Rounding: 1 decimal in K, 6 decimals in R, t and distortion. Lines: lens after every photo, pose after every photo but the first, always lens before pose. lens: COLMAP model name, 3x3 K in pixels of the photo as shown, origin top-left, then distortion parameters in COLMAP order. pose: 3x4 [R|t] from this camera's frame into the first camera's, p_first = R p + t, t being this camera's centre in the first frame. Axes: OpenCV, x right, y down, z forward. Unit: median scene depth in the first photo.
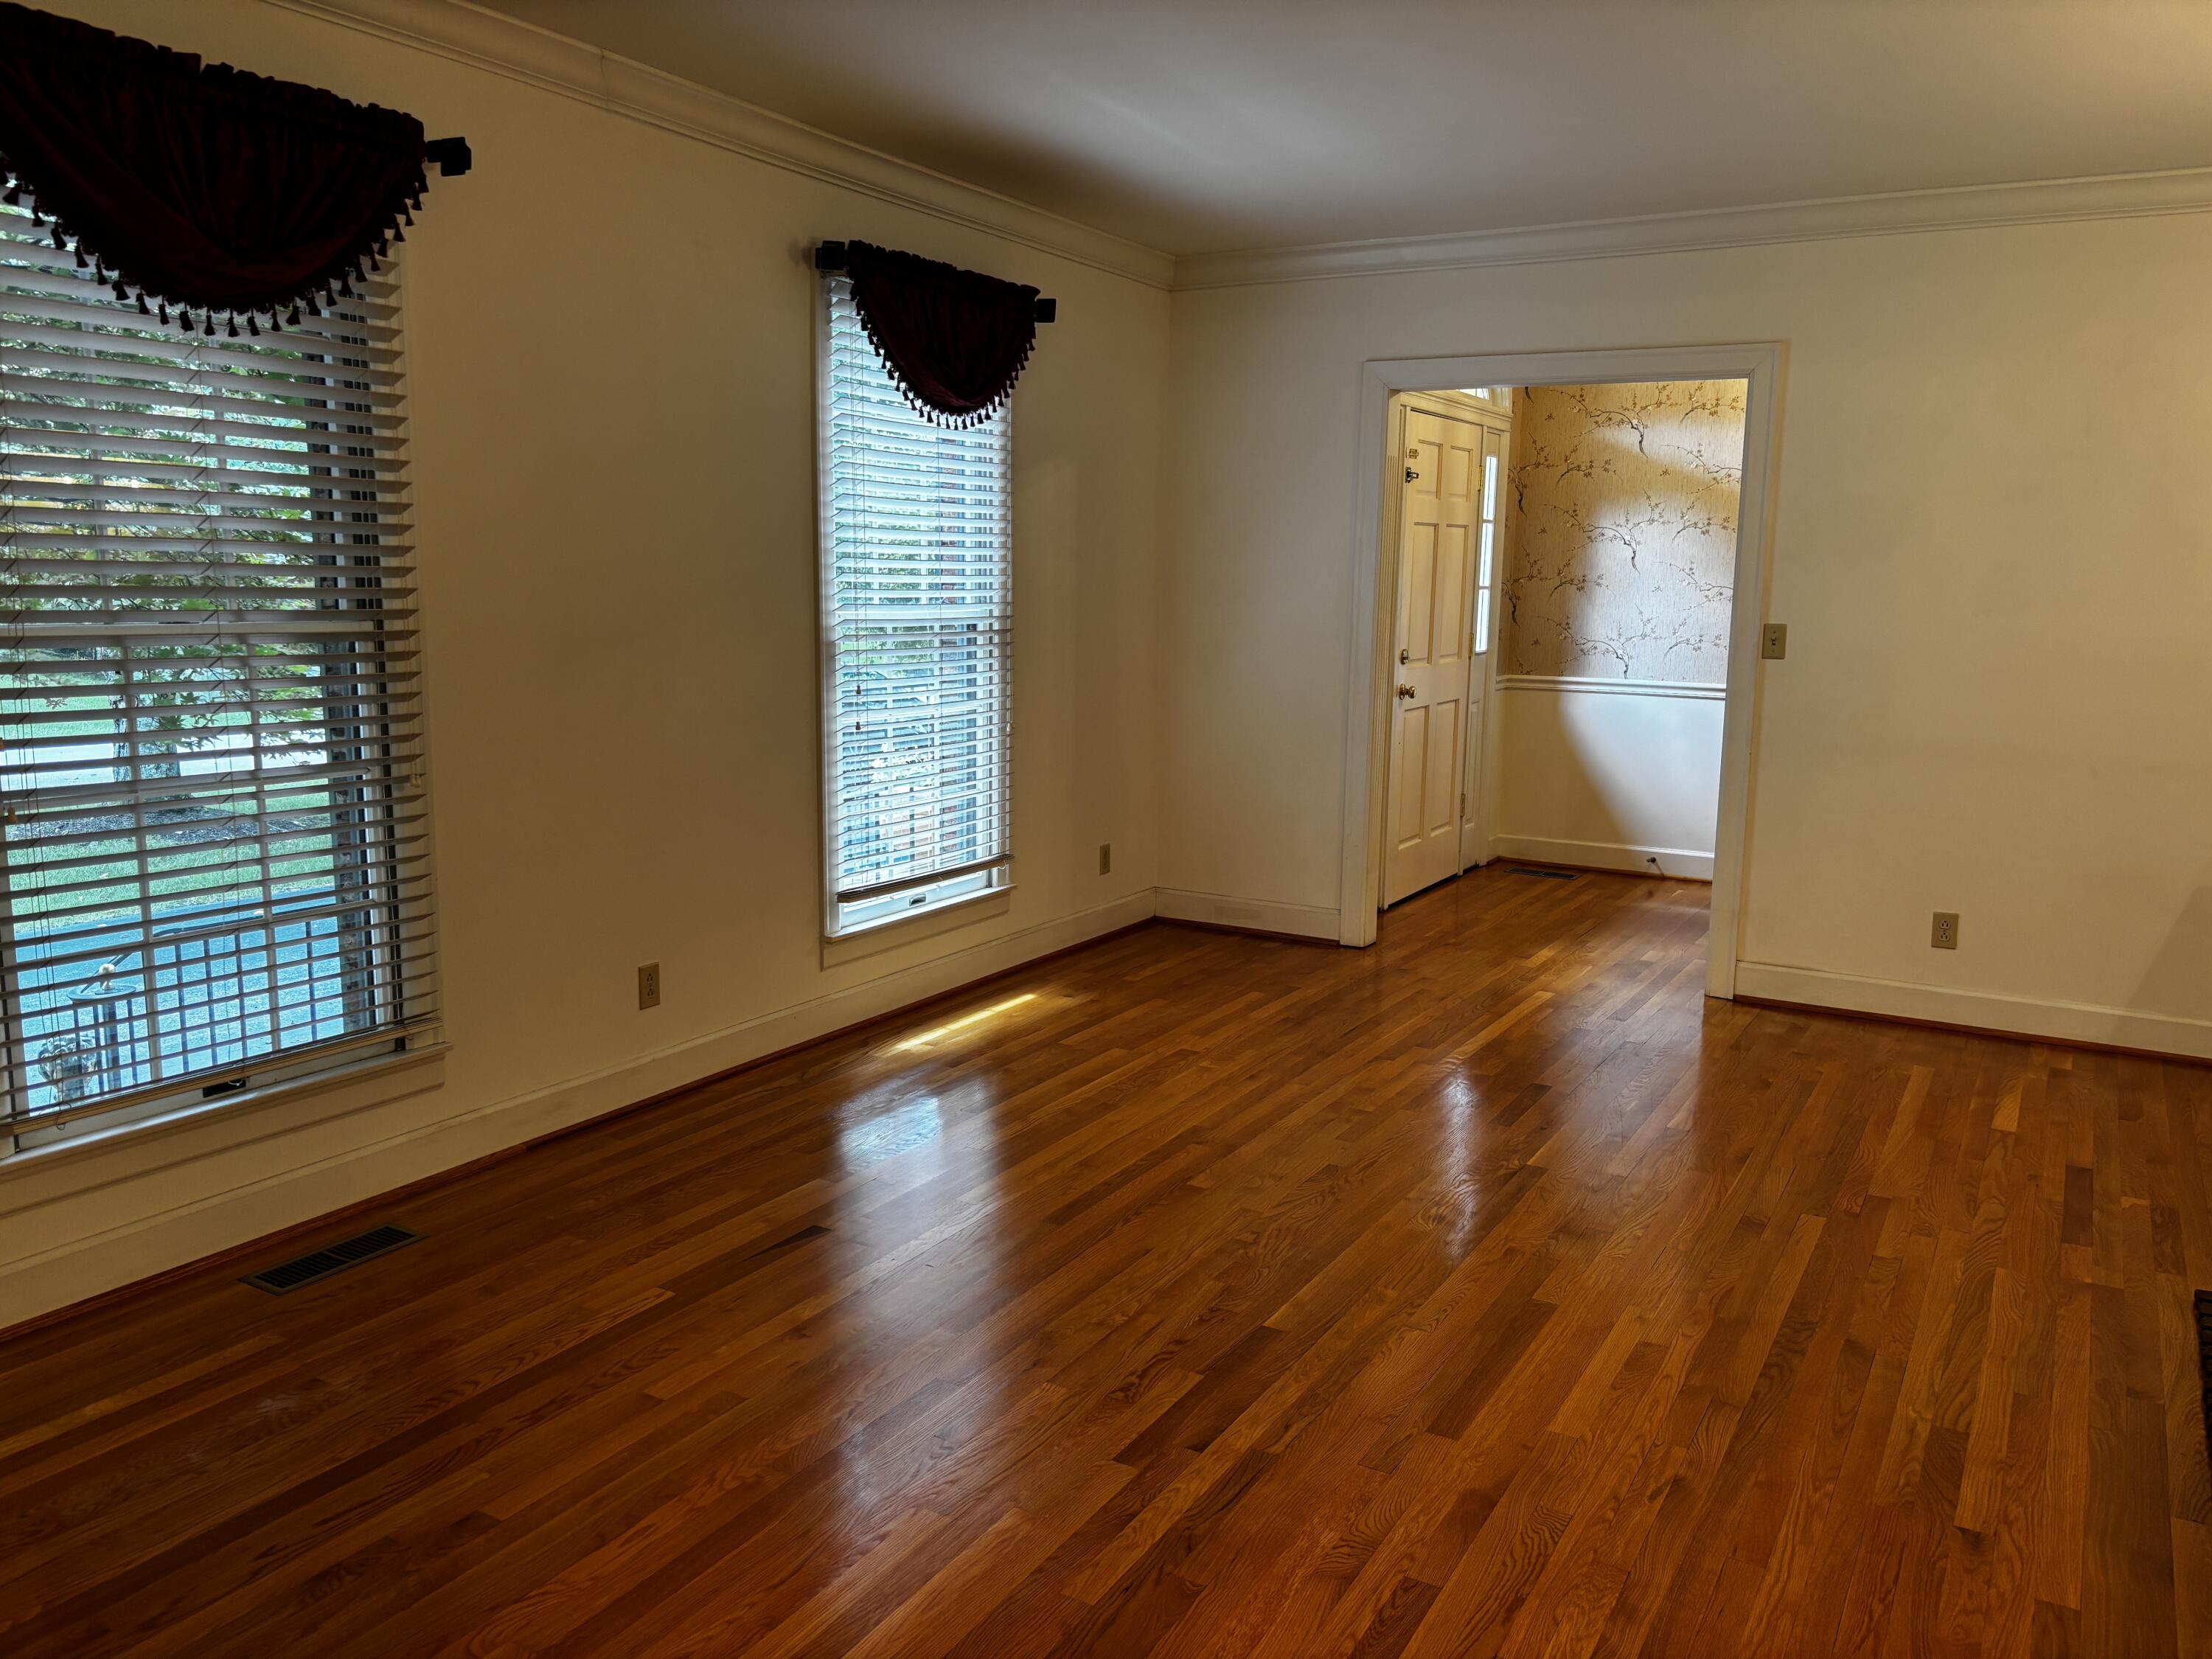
lens RADIAL K [[1655.2, 0, 1114.2], [0, 1655.2, 821.9], [0, 0, 1]] dist [-0.004472, -0.018363]
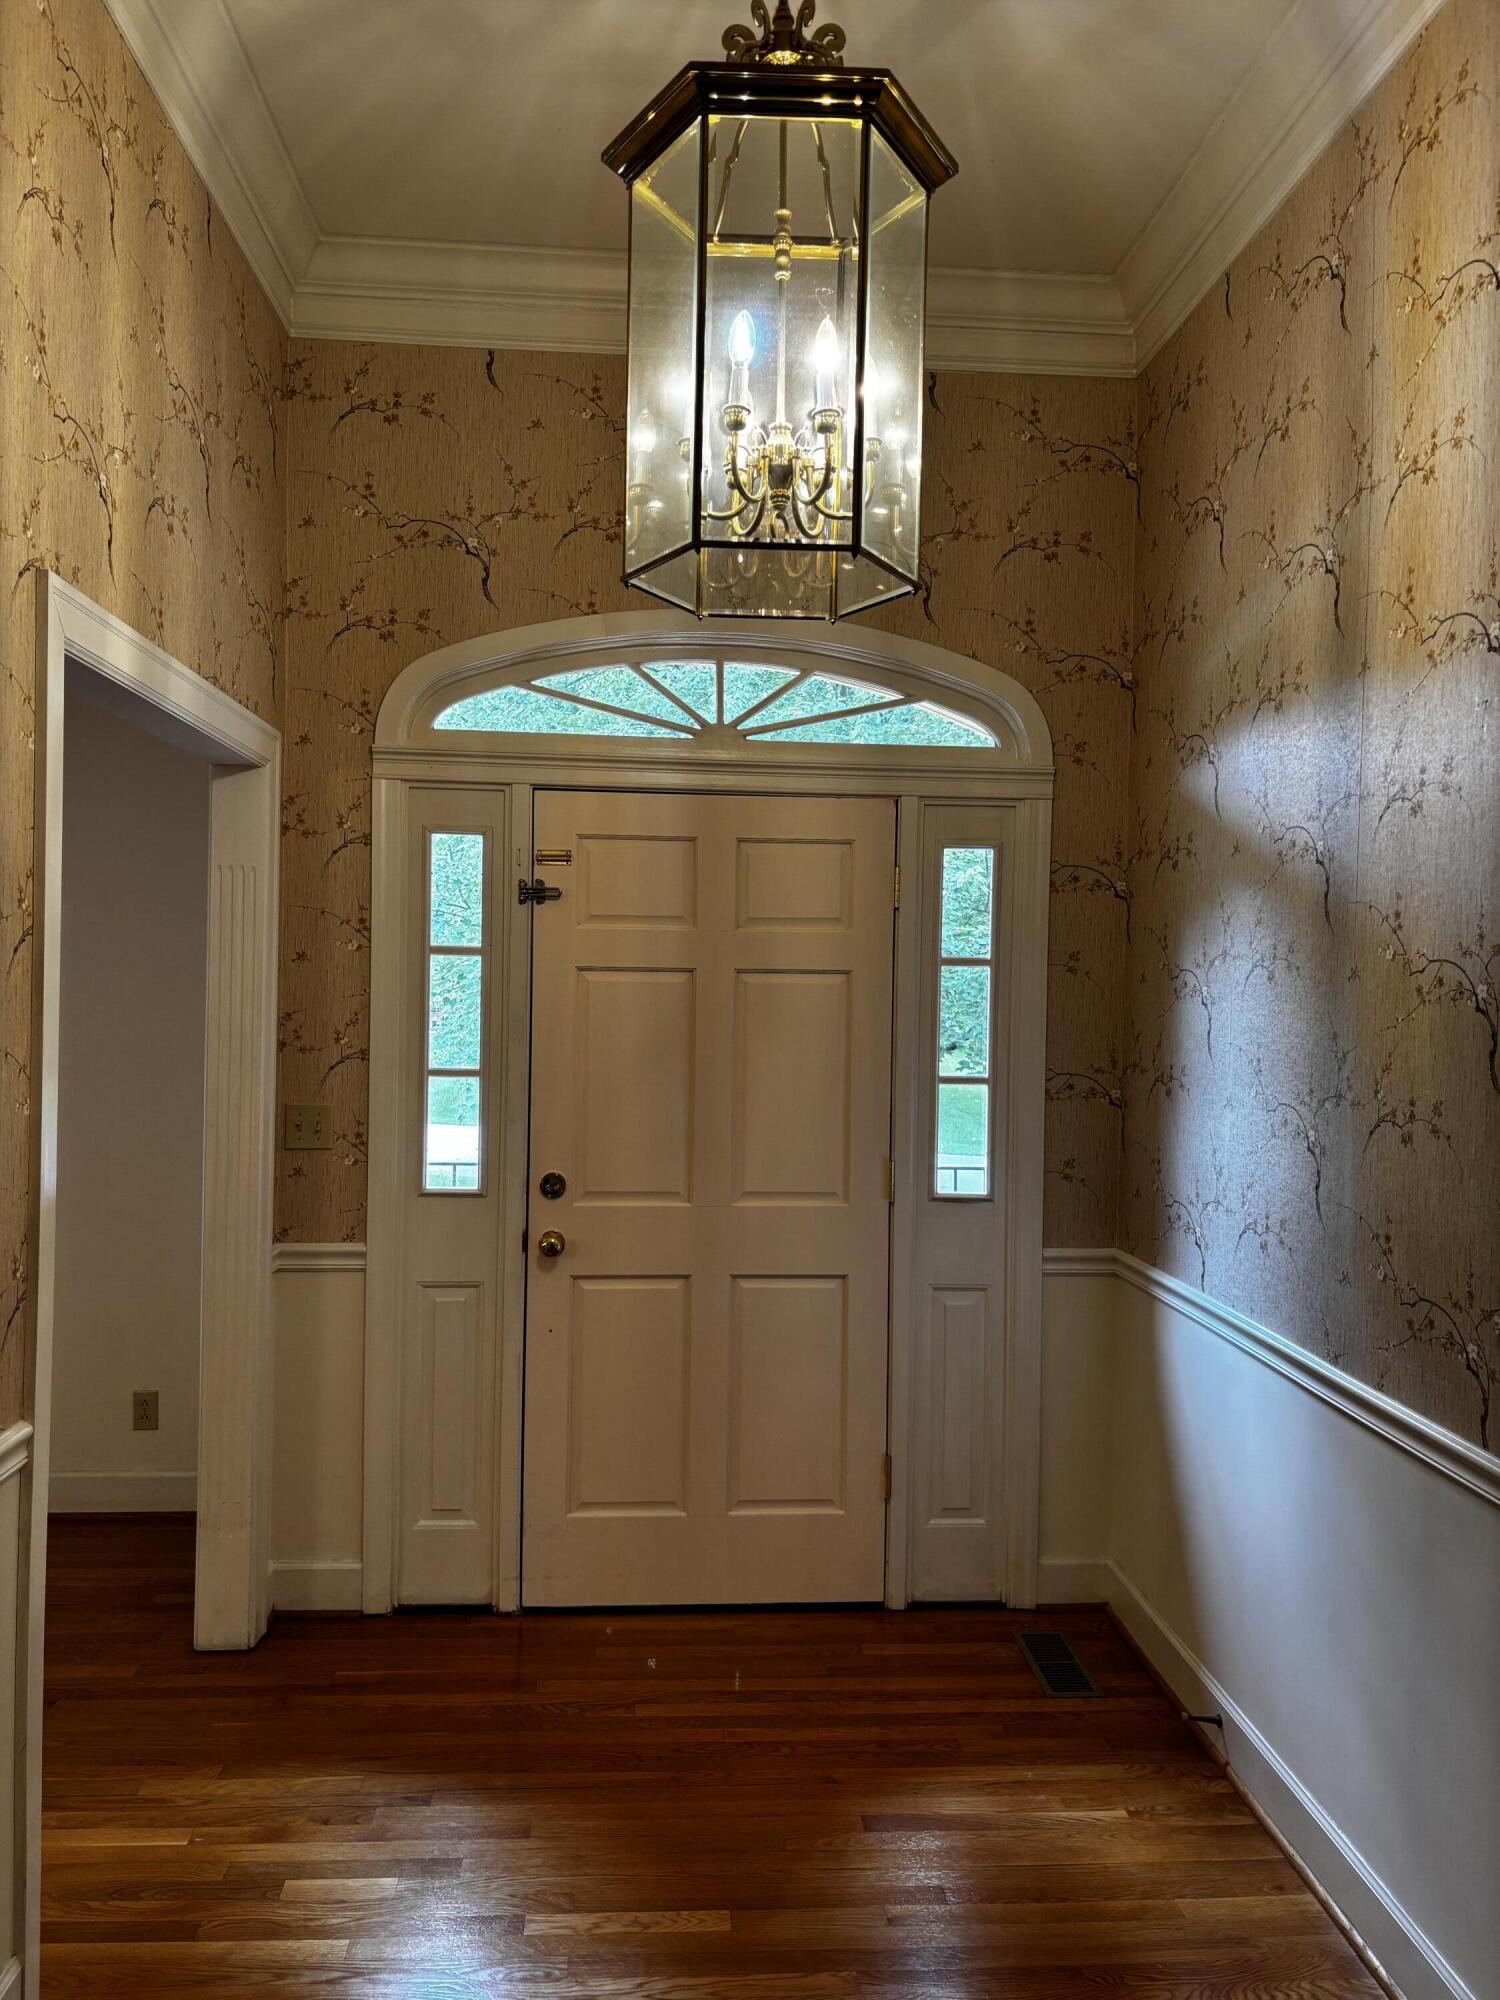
lens RADIAL K [[1496.6, 0, 748.2], [0, 1496.6, 1004.9], [0, 0, 1]] dist [-0.004472, -0.018363]
pose [[0.557999, -0.003845, -0.829833, 0.590298], [-0.138877, 0.985454, -0.097950, -0.109425], [0.818139, 0.169901, 0.549348, 0.667682]]
